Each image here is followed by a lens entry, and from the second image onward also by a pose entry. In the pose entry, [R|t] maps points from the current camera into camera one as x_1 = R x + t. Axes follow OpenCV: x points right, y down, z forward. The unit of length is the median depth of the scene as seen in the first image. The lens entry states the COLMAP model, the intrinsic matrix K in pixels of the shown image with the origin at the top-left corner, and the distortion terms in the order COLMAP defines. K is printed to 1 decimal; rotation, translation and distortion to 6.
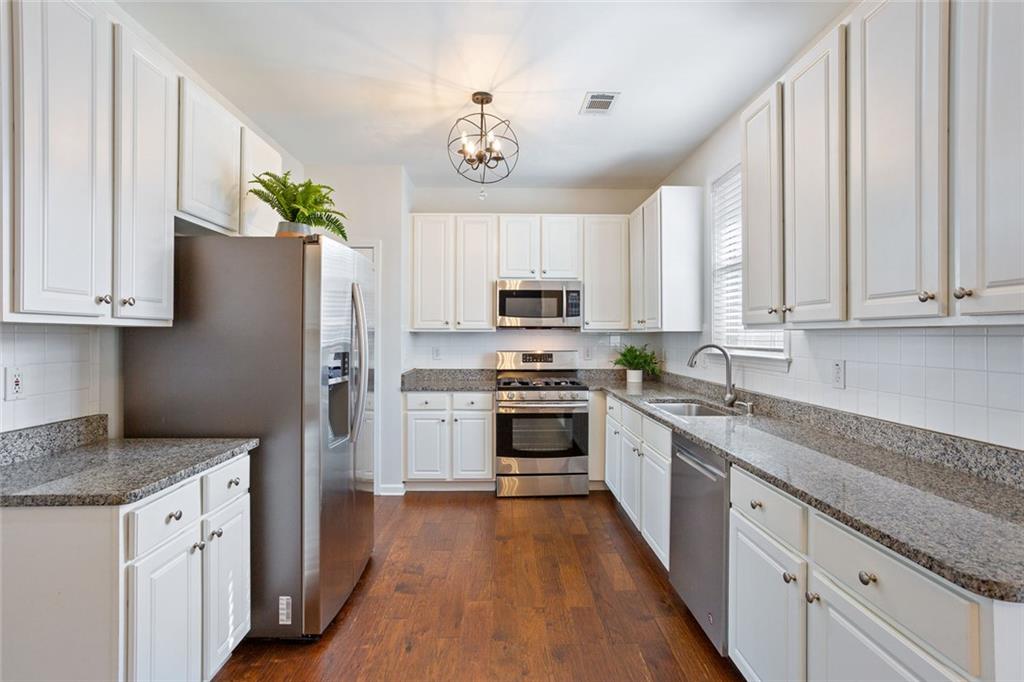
lens RADIAL K [[507.9, 0, 509.0], [0, 507.9, 332.7], [0, 0, 1]] dist [-0.025105, 0.017267]
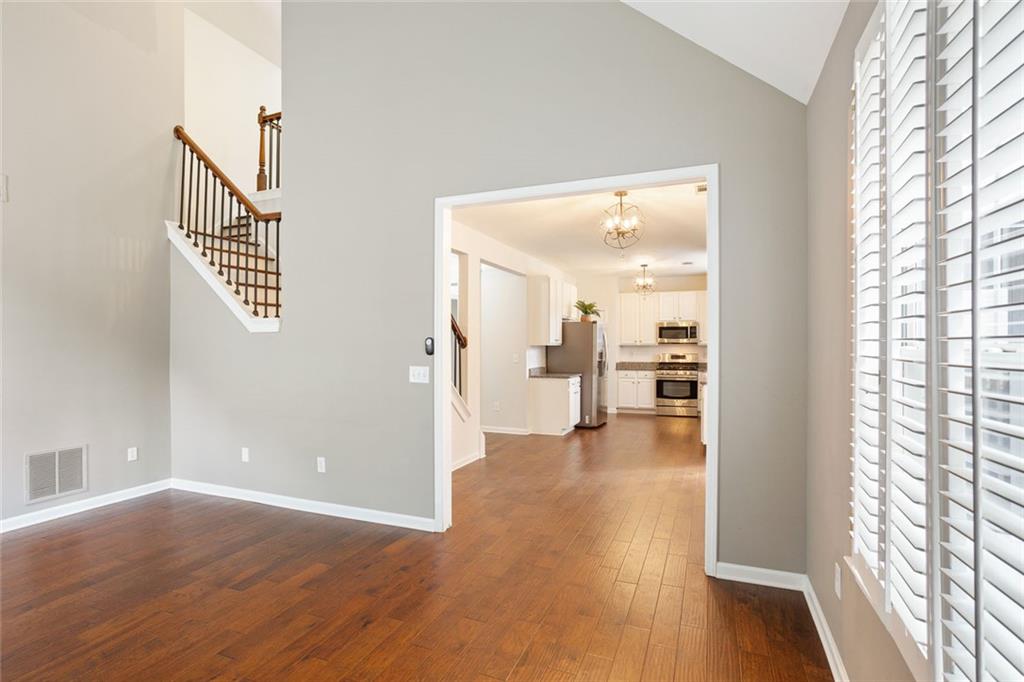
lens RADIAL K [[507.9, 0, 503.1], [0, 507.9, 342.7], [0, 0, 1]] dist [-0.025105, 0.017267]
pose [[0.917413, -0.004877, -0.397906, 0.362496], [0.005288, 0.999986, -0.000063, -0.024111], [0.397900, -0.002046, 0.917426, -2.024147]]
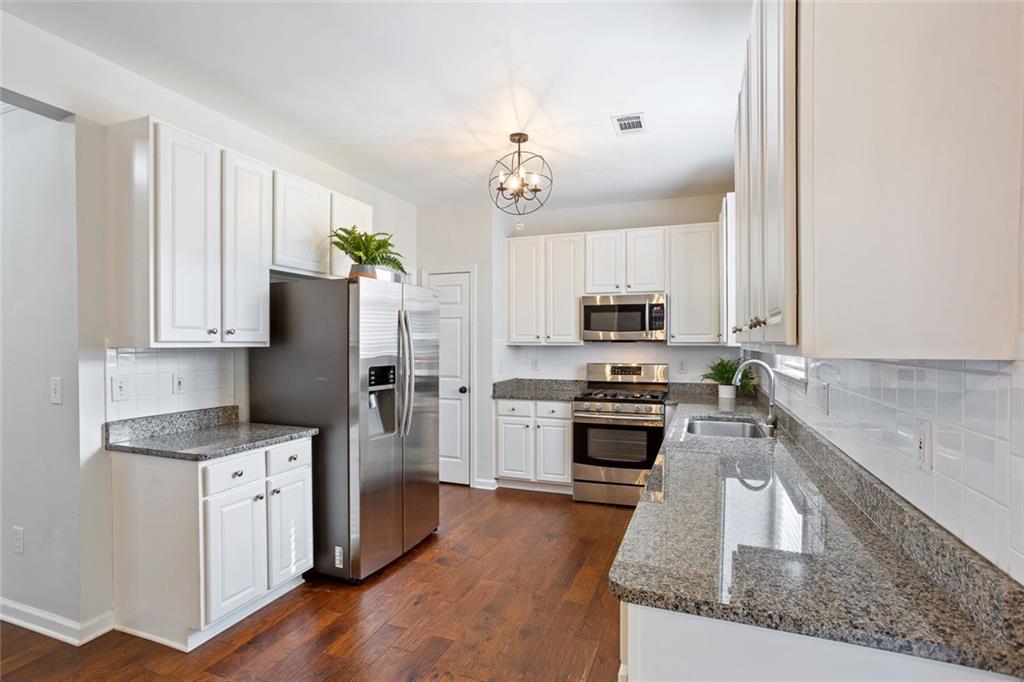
lens RADIAL K [[507.9, 0, 502.0], [0, 507.9, 348.2], [0, 0, 1]] dist [-0.025105, 0.017267]
pose [[0.921286, 0.002008, -0.388882, 0.346962], [0.004382, 0.999870, 0.015544, -0.018935], [0.388862, -0.016024, 0.921157, -0.046989]]
